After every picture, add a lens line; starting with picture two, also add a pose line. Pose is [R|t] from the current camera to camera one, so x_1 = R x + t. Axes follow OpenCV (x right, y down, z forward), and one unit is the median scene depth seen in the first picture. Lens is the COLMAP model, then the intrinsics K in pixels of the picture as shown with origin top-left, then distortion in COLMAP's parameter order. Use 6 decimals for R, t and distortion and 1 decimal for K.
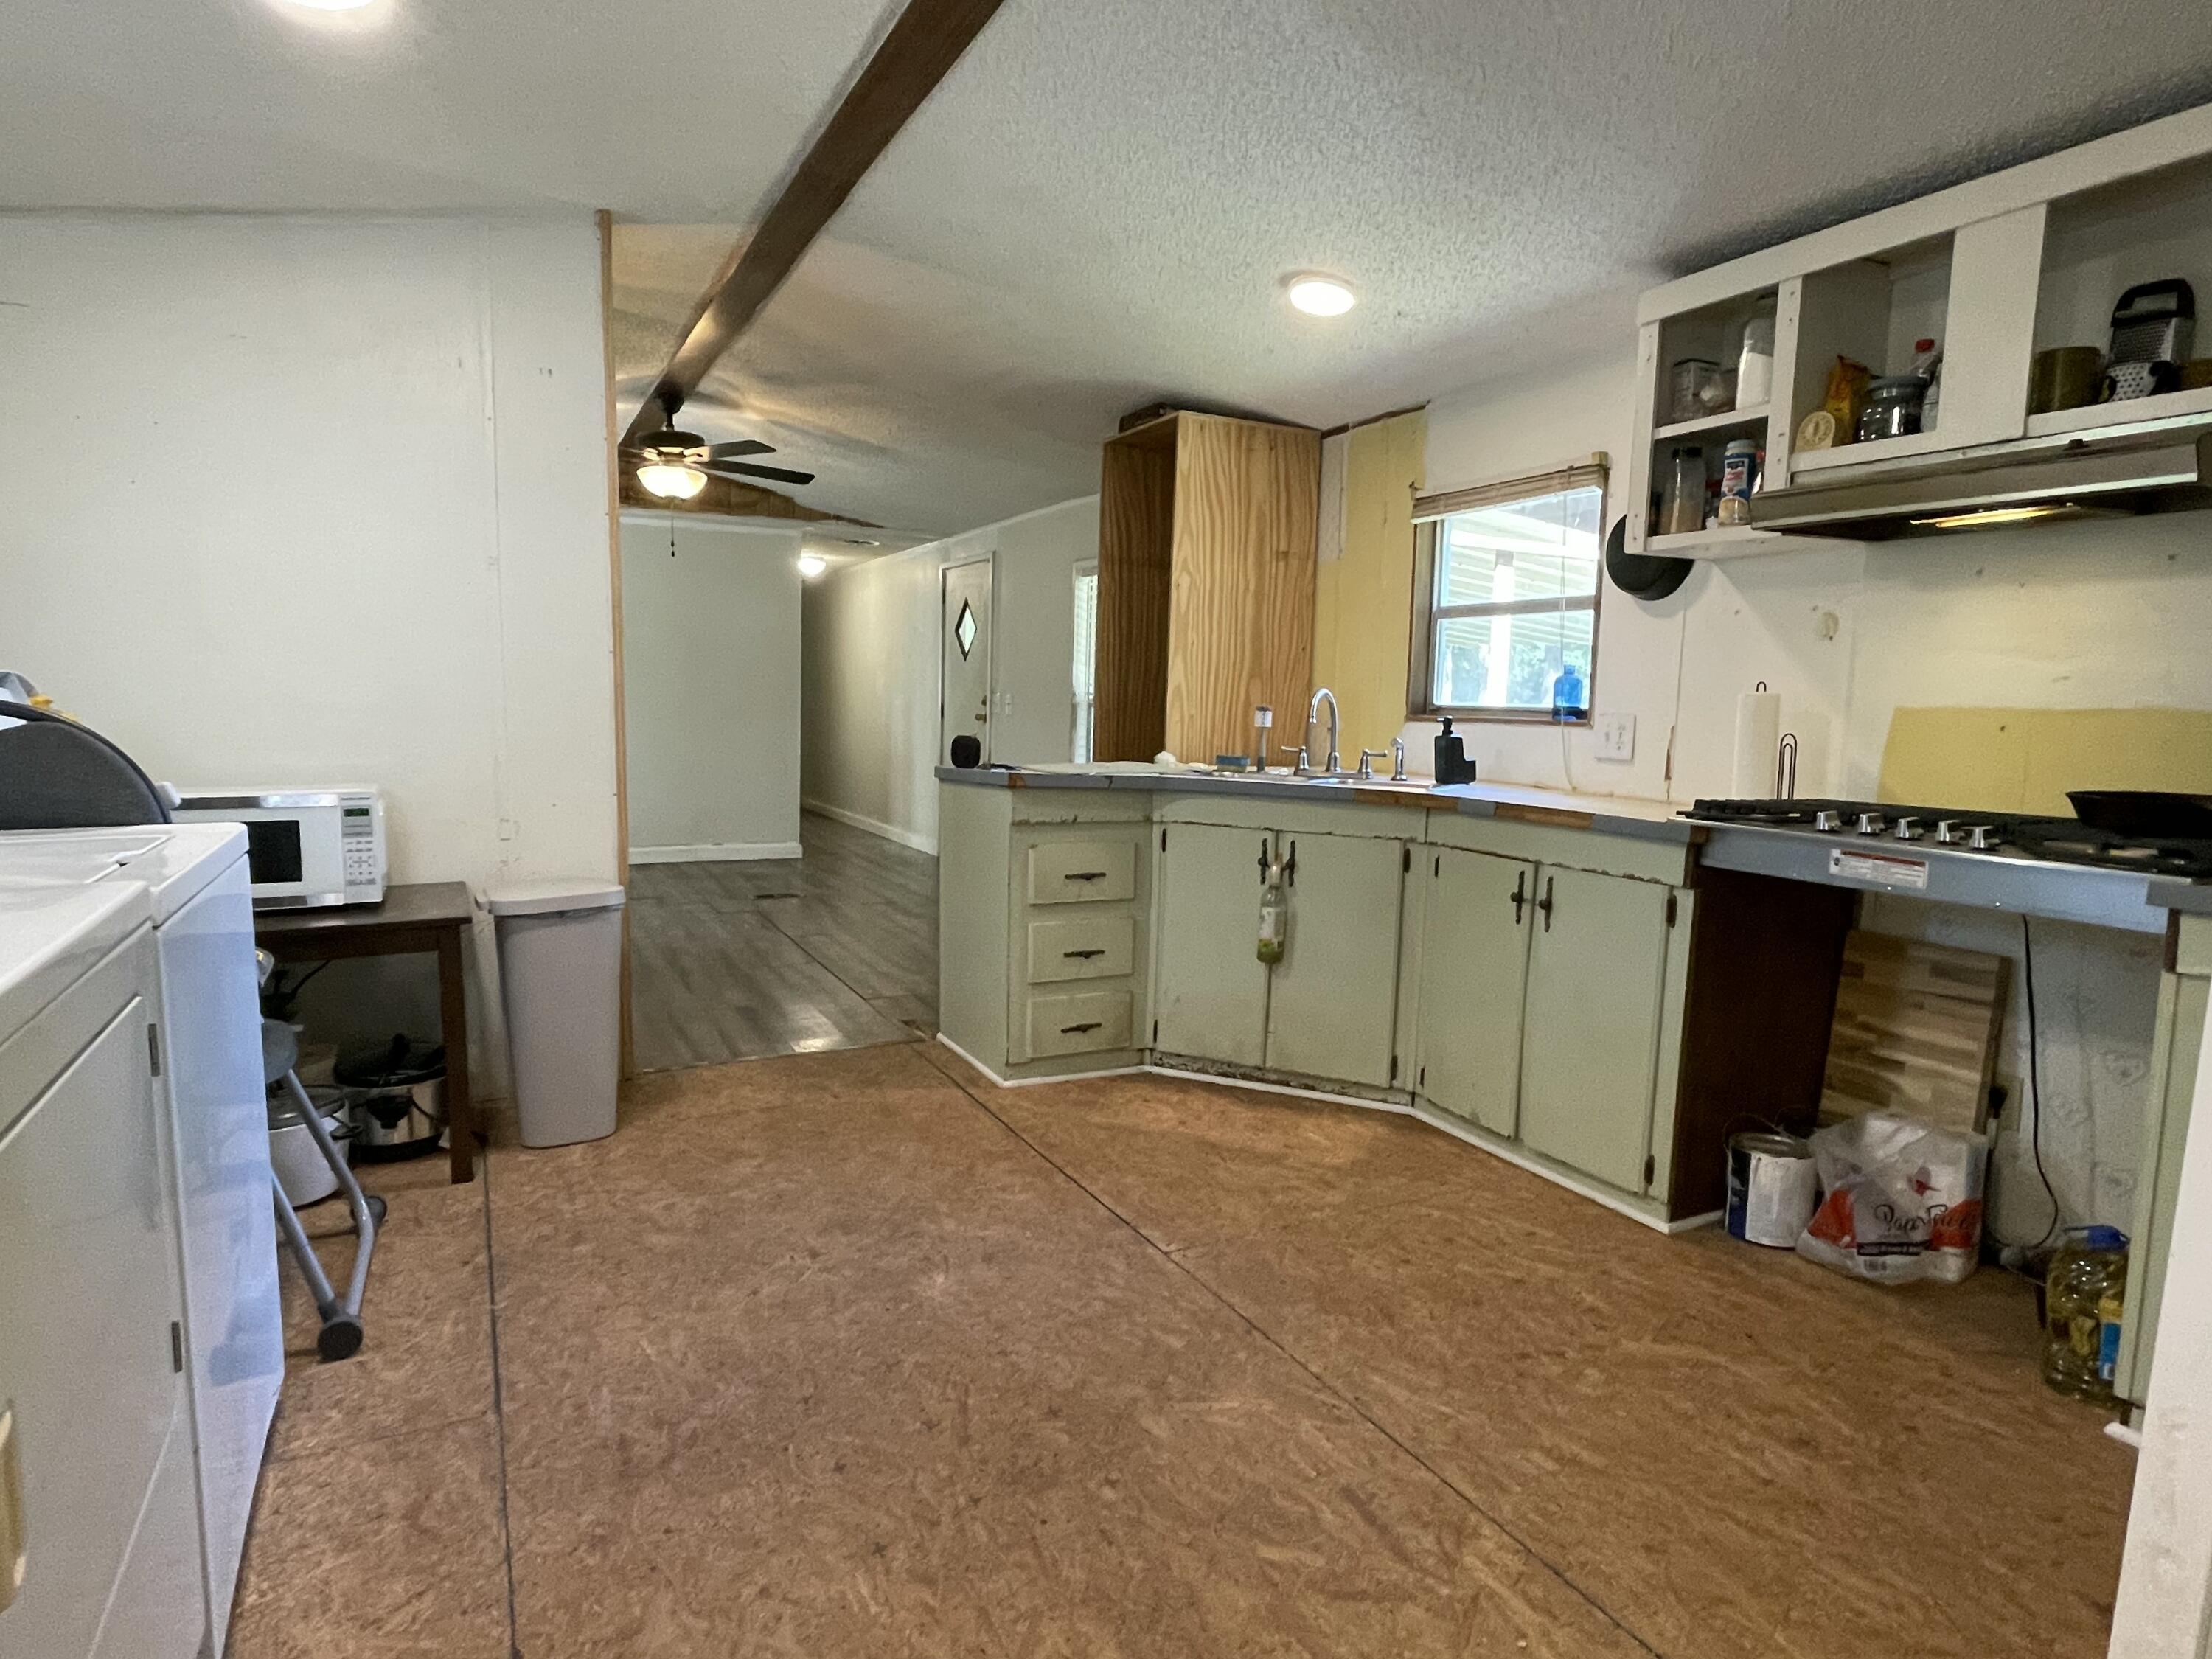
lens RADIAL K [[1232.4, 0, 1100.7], [0, 1232.4, 835.4], [0, 0, 1]] dist [-0.003393, -0.000319]
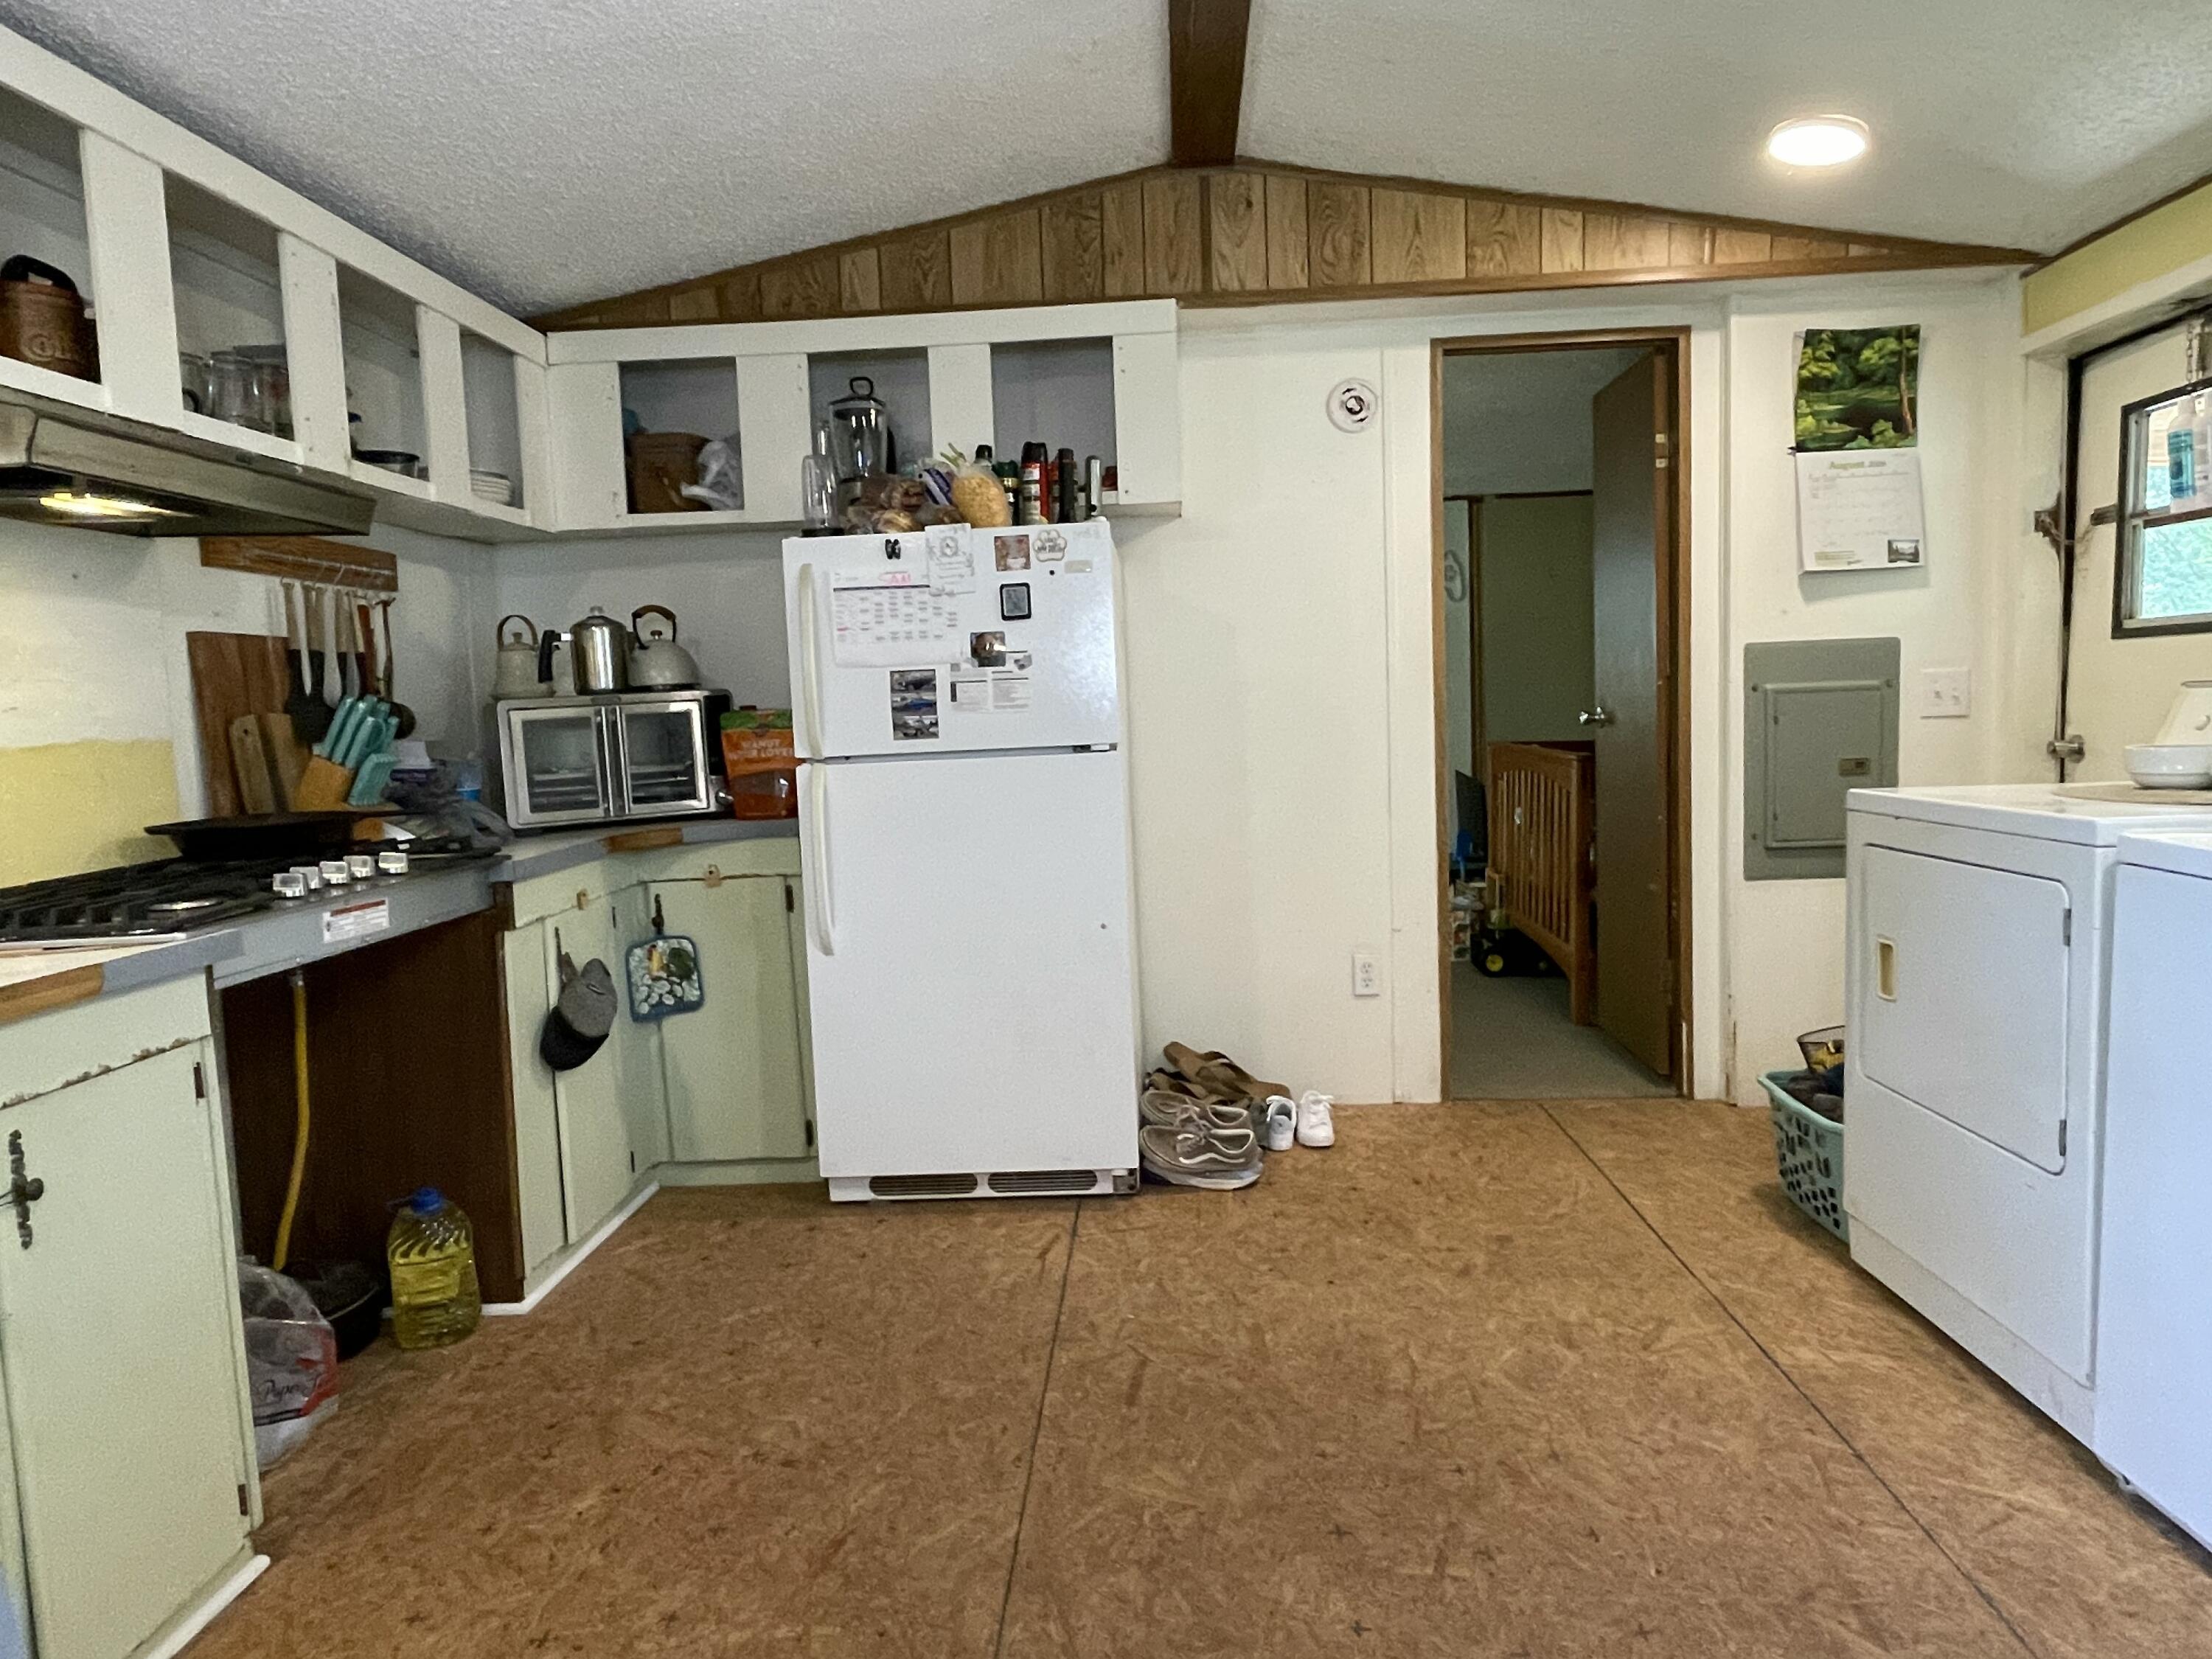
lens RADIAL K [[1418.4, 0, 1093.7], [0, 1418.4, 823.1], [0, 0, 1]] dist [-0.001648, -0.001254]
pose [[-0.862546, -0.032237, 0.504951, -0.262294], [0.079105, 0.977105, 0.197505, -0.159534], [-0.499757, 0.210301, -0.840248, 1.265171]]
